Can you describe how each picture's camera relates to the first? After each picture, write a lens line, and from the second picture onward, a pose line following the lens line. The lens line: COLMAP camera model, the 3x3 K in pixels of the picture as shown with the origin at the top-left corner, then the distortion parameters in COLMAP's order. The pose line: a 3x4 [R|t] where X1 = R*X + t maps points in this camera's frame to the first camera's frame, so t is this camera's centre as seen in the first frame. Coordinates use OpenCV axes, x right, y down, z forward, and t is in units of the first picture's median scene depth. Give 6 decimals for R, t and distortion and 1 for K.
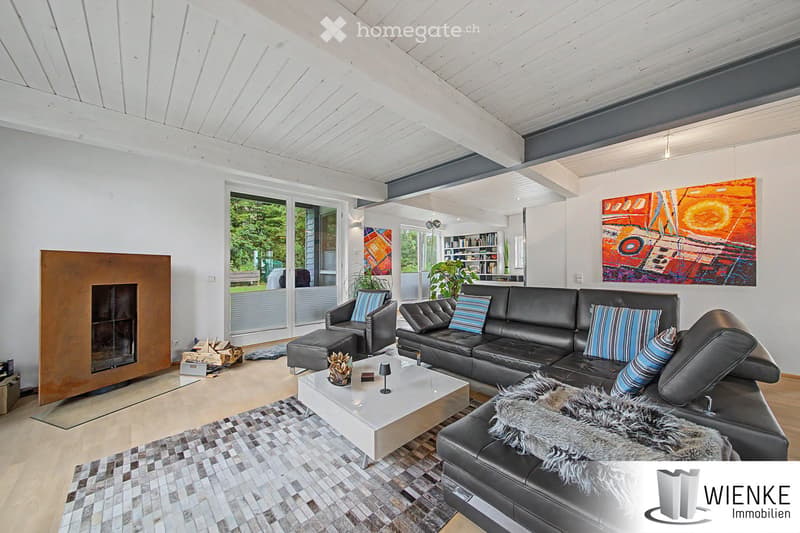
lens RADIAL K [[285.3, 0, 396.7], [0, 285.3, 268.1], [0, 0, 1]] dist [0.003063, -0.000024]
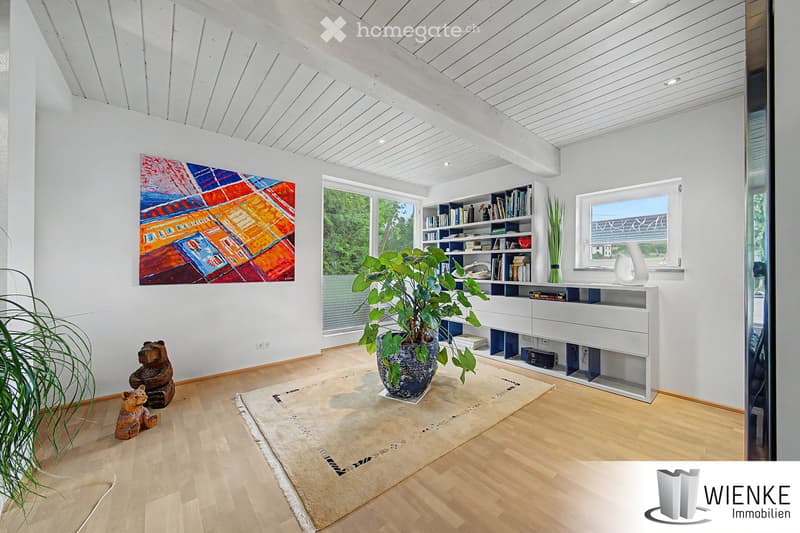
lens RADIAL K [[285.3, 0, 395.8], [0, 285.3, 266.8], [0, 0, 1]] dist [0.003063, -0.000024]
pose [[0.997596, 0.008971, -0.068712, 0.257168], [-0.009064, 0.999958, -0.001034, -0.000410], [0.068700, 0.001654, 0.997636, 0.804807]]
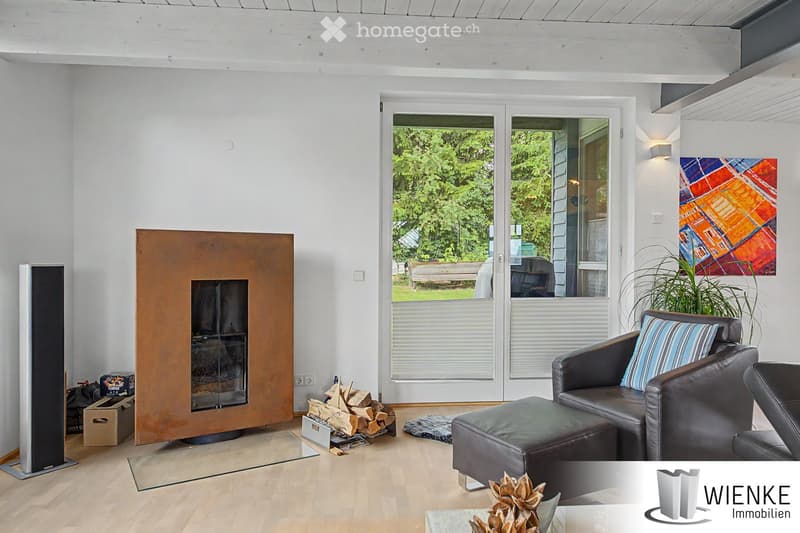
lens RADIAL K [[541.4, 0, 402.8], [0, 541.4, 265.6], [0, 0, 1]] dist [0.006391, 0.002939]
pose [[0.787907, 0.012640, -0.615664, 0.053857], [-0.004425, 0.999880, 0.014865, 0.002464], [0.615778, -0.008988, 0.787868, 0.158357]]
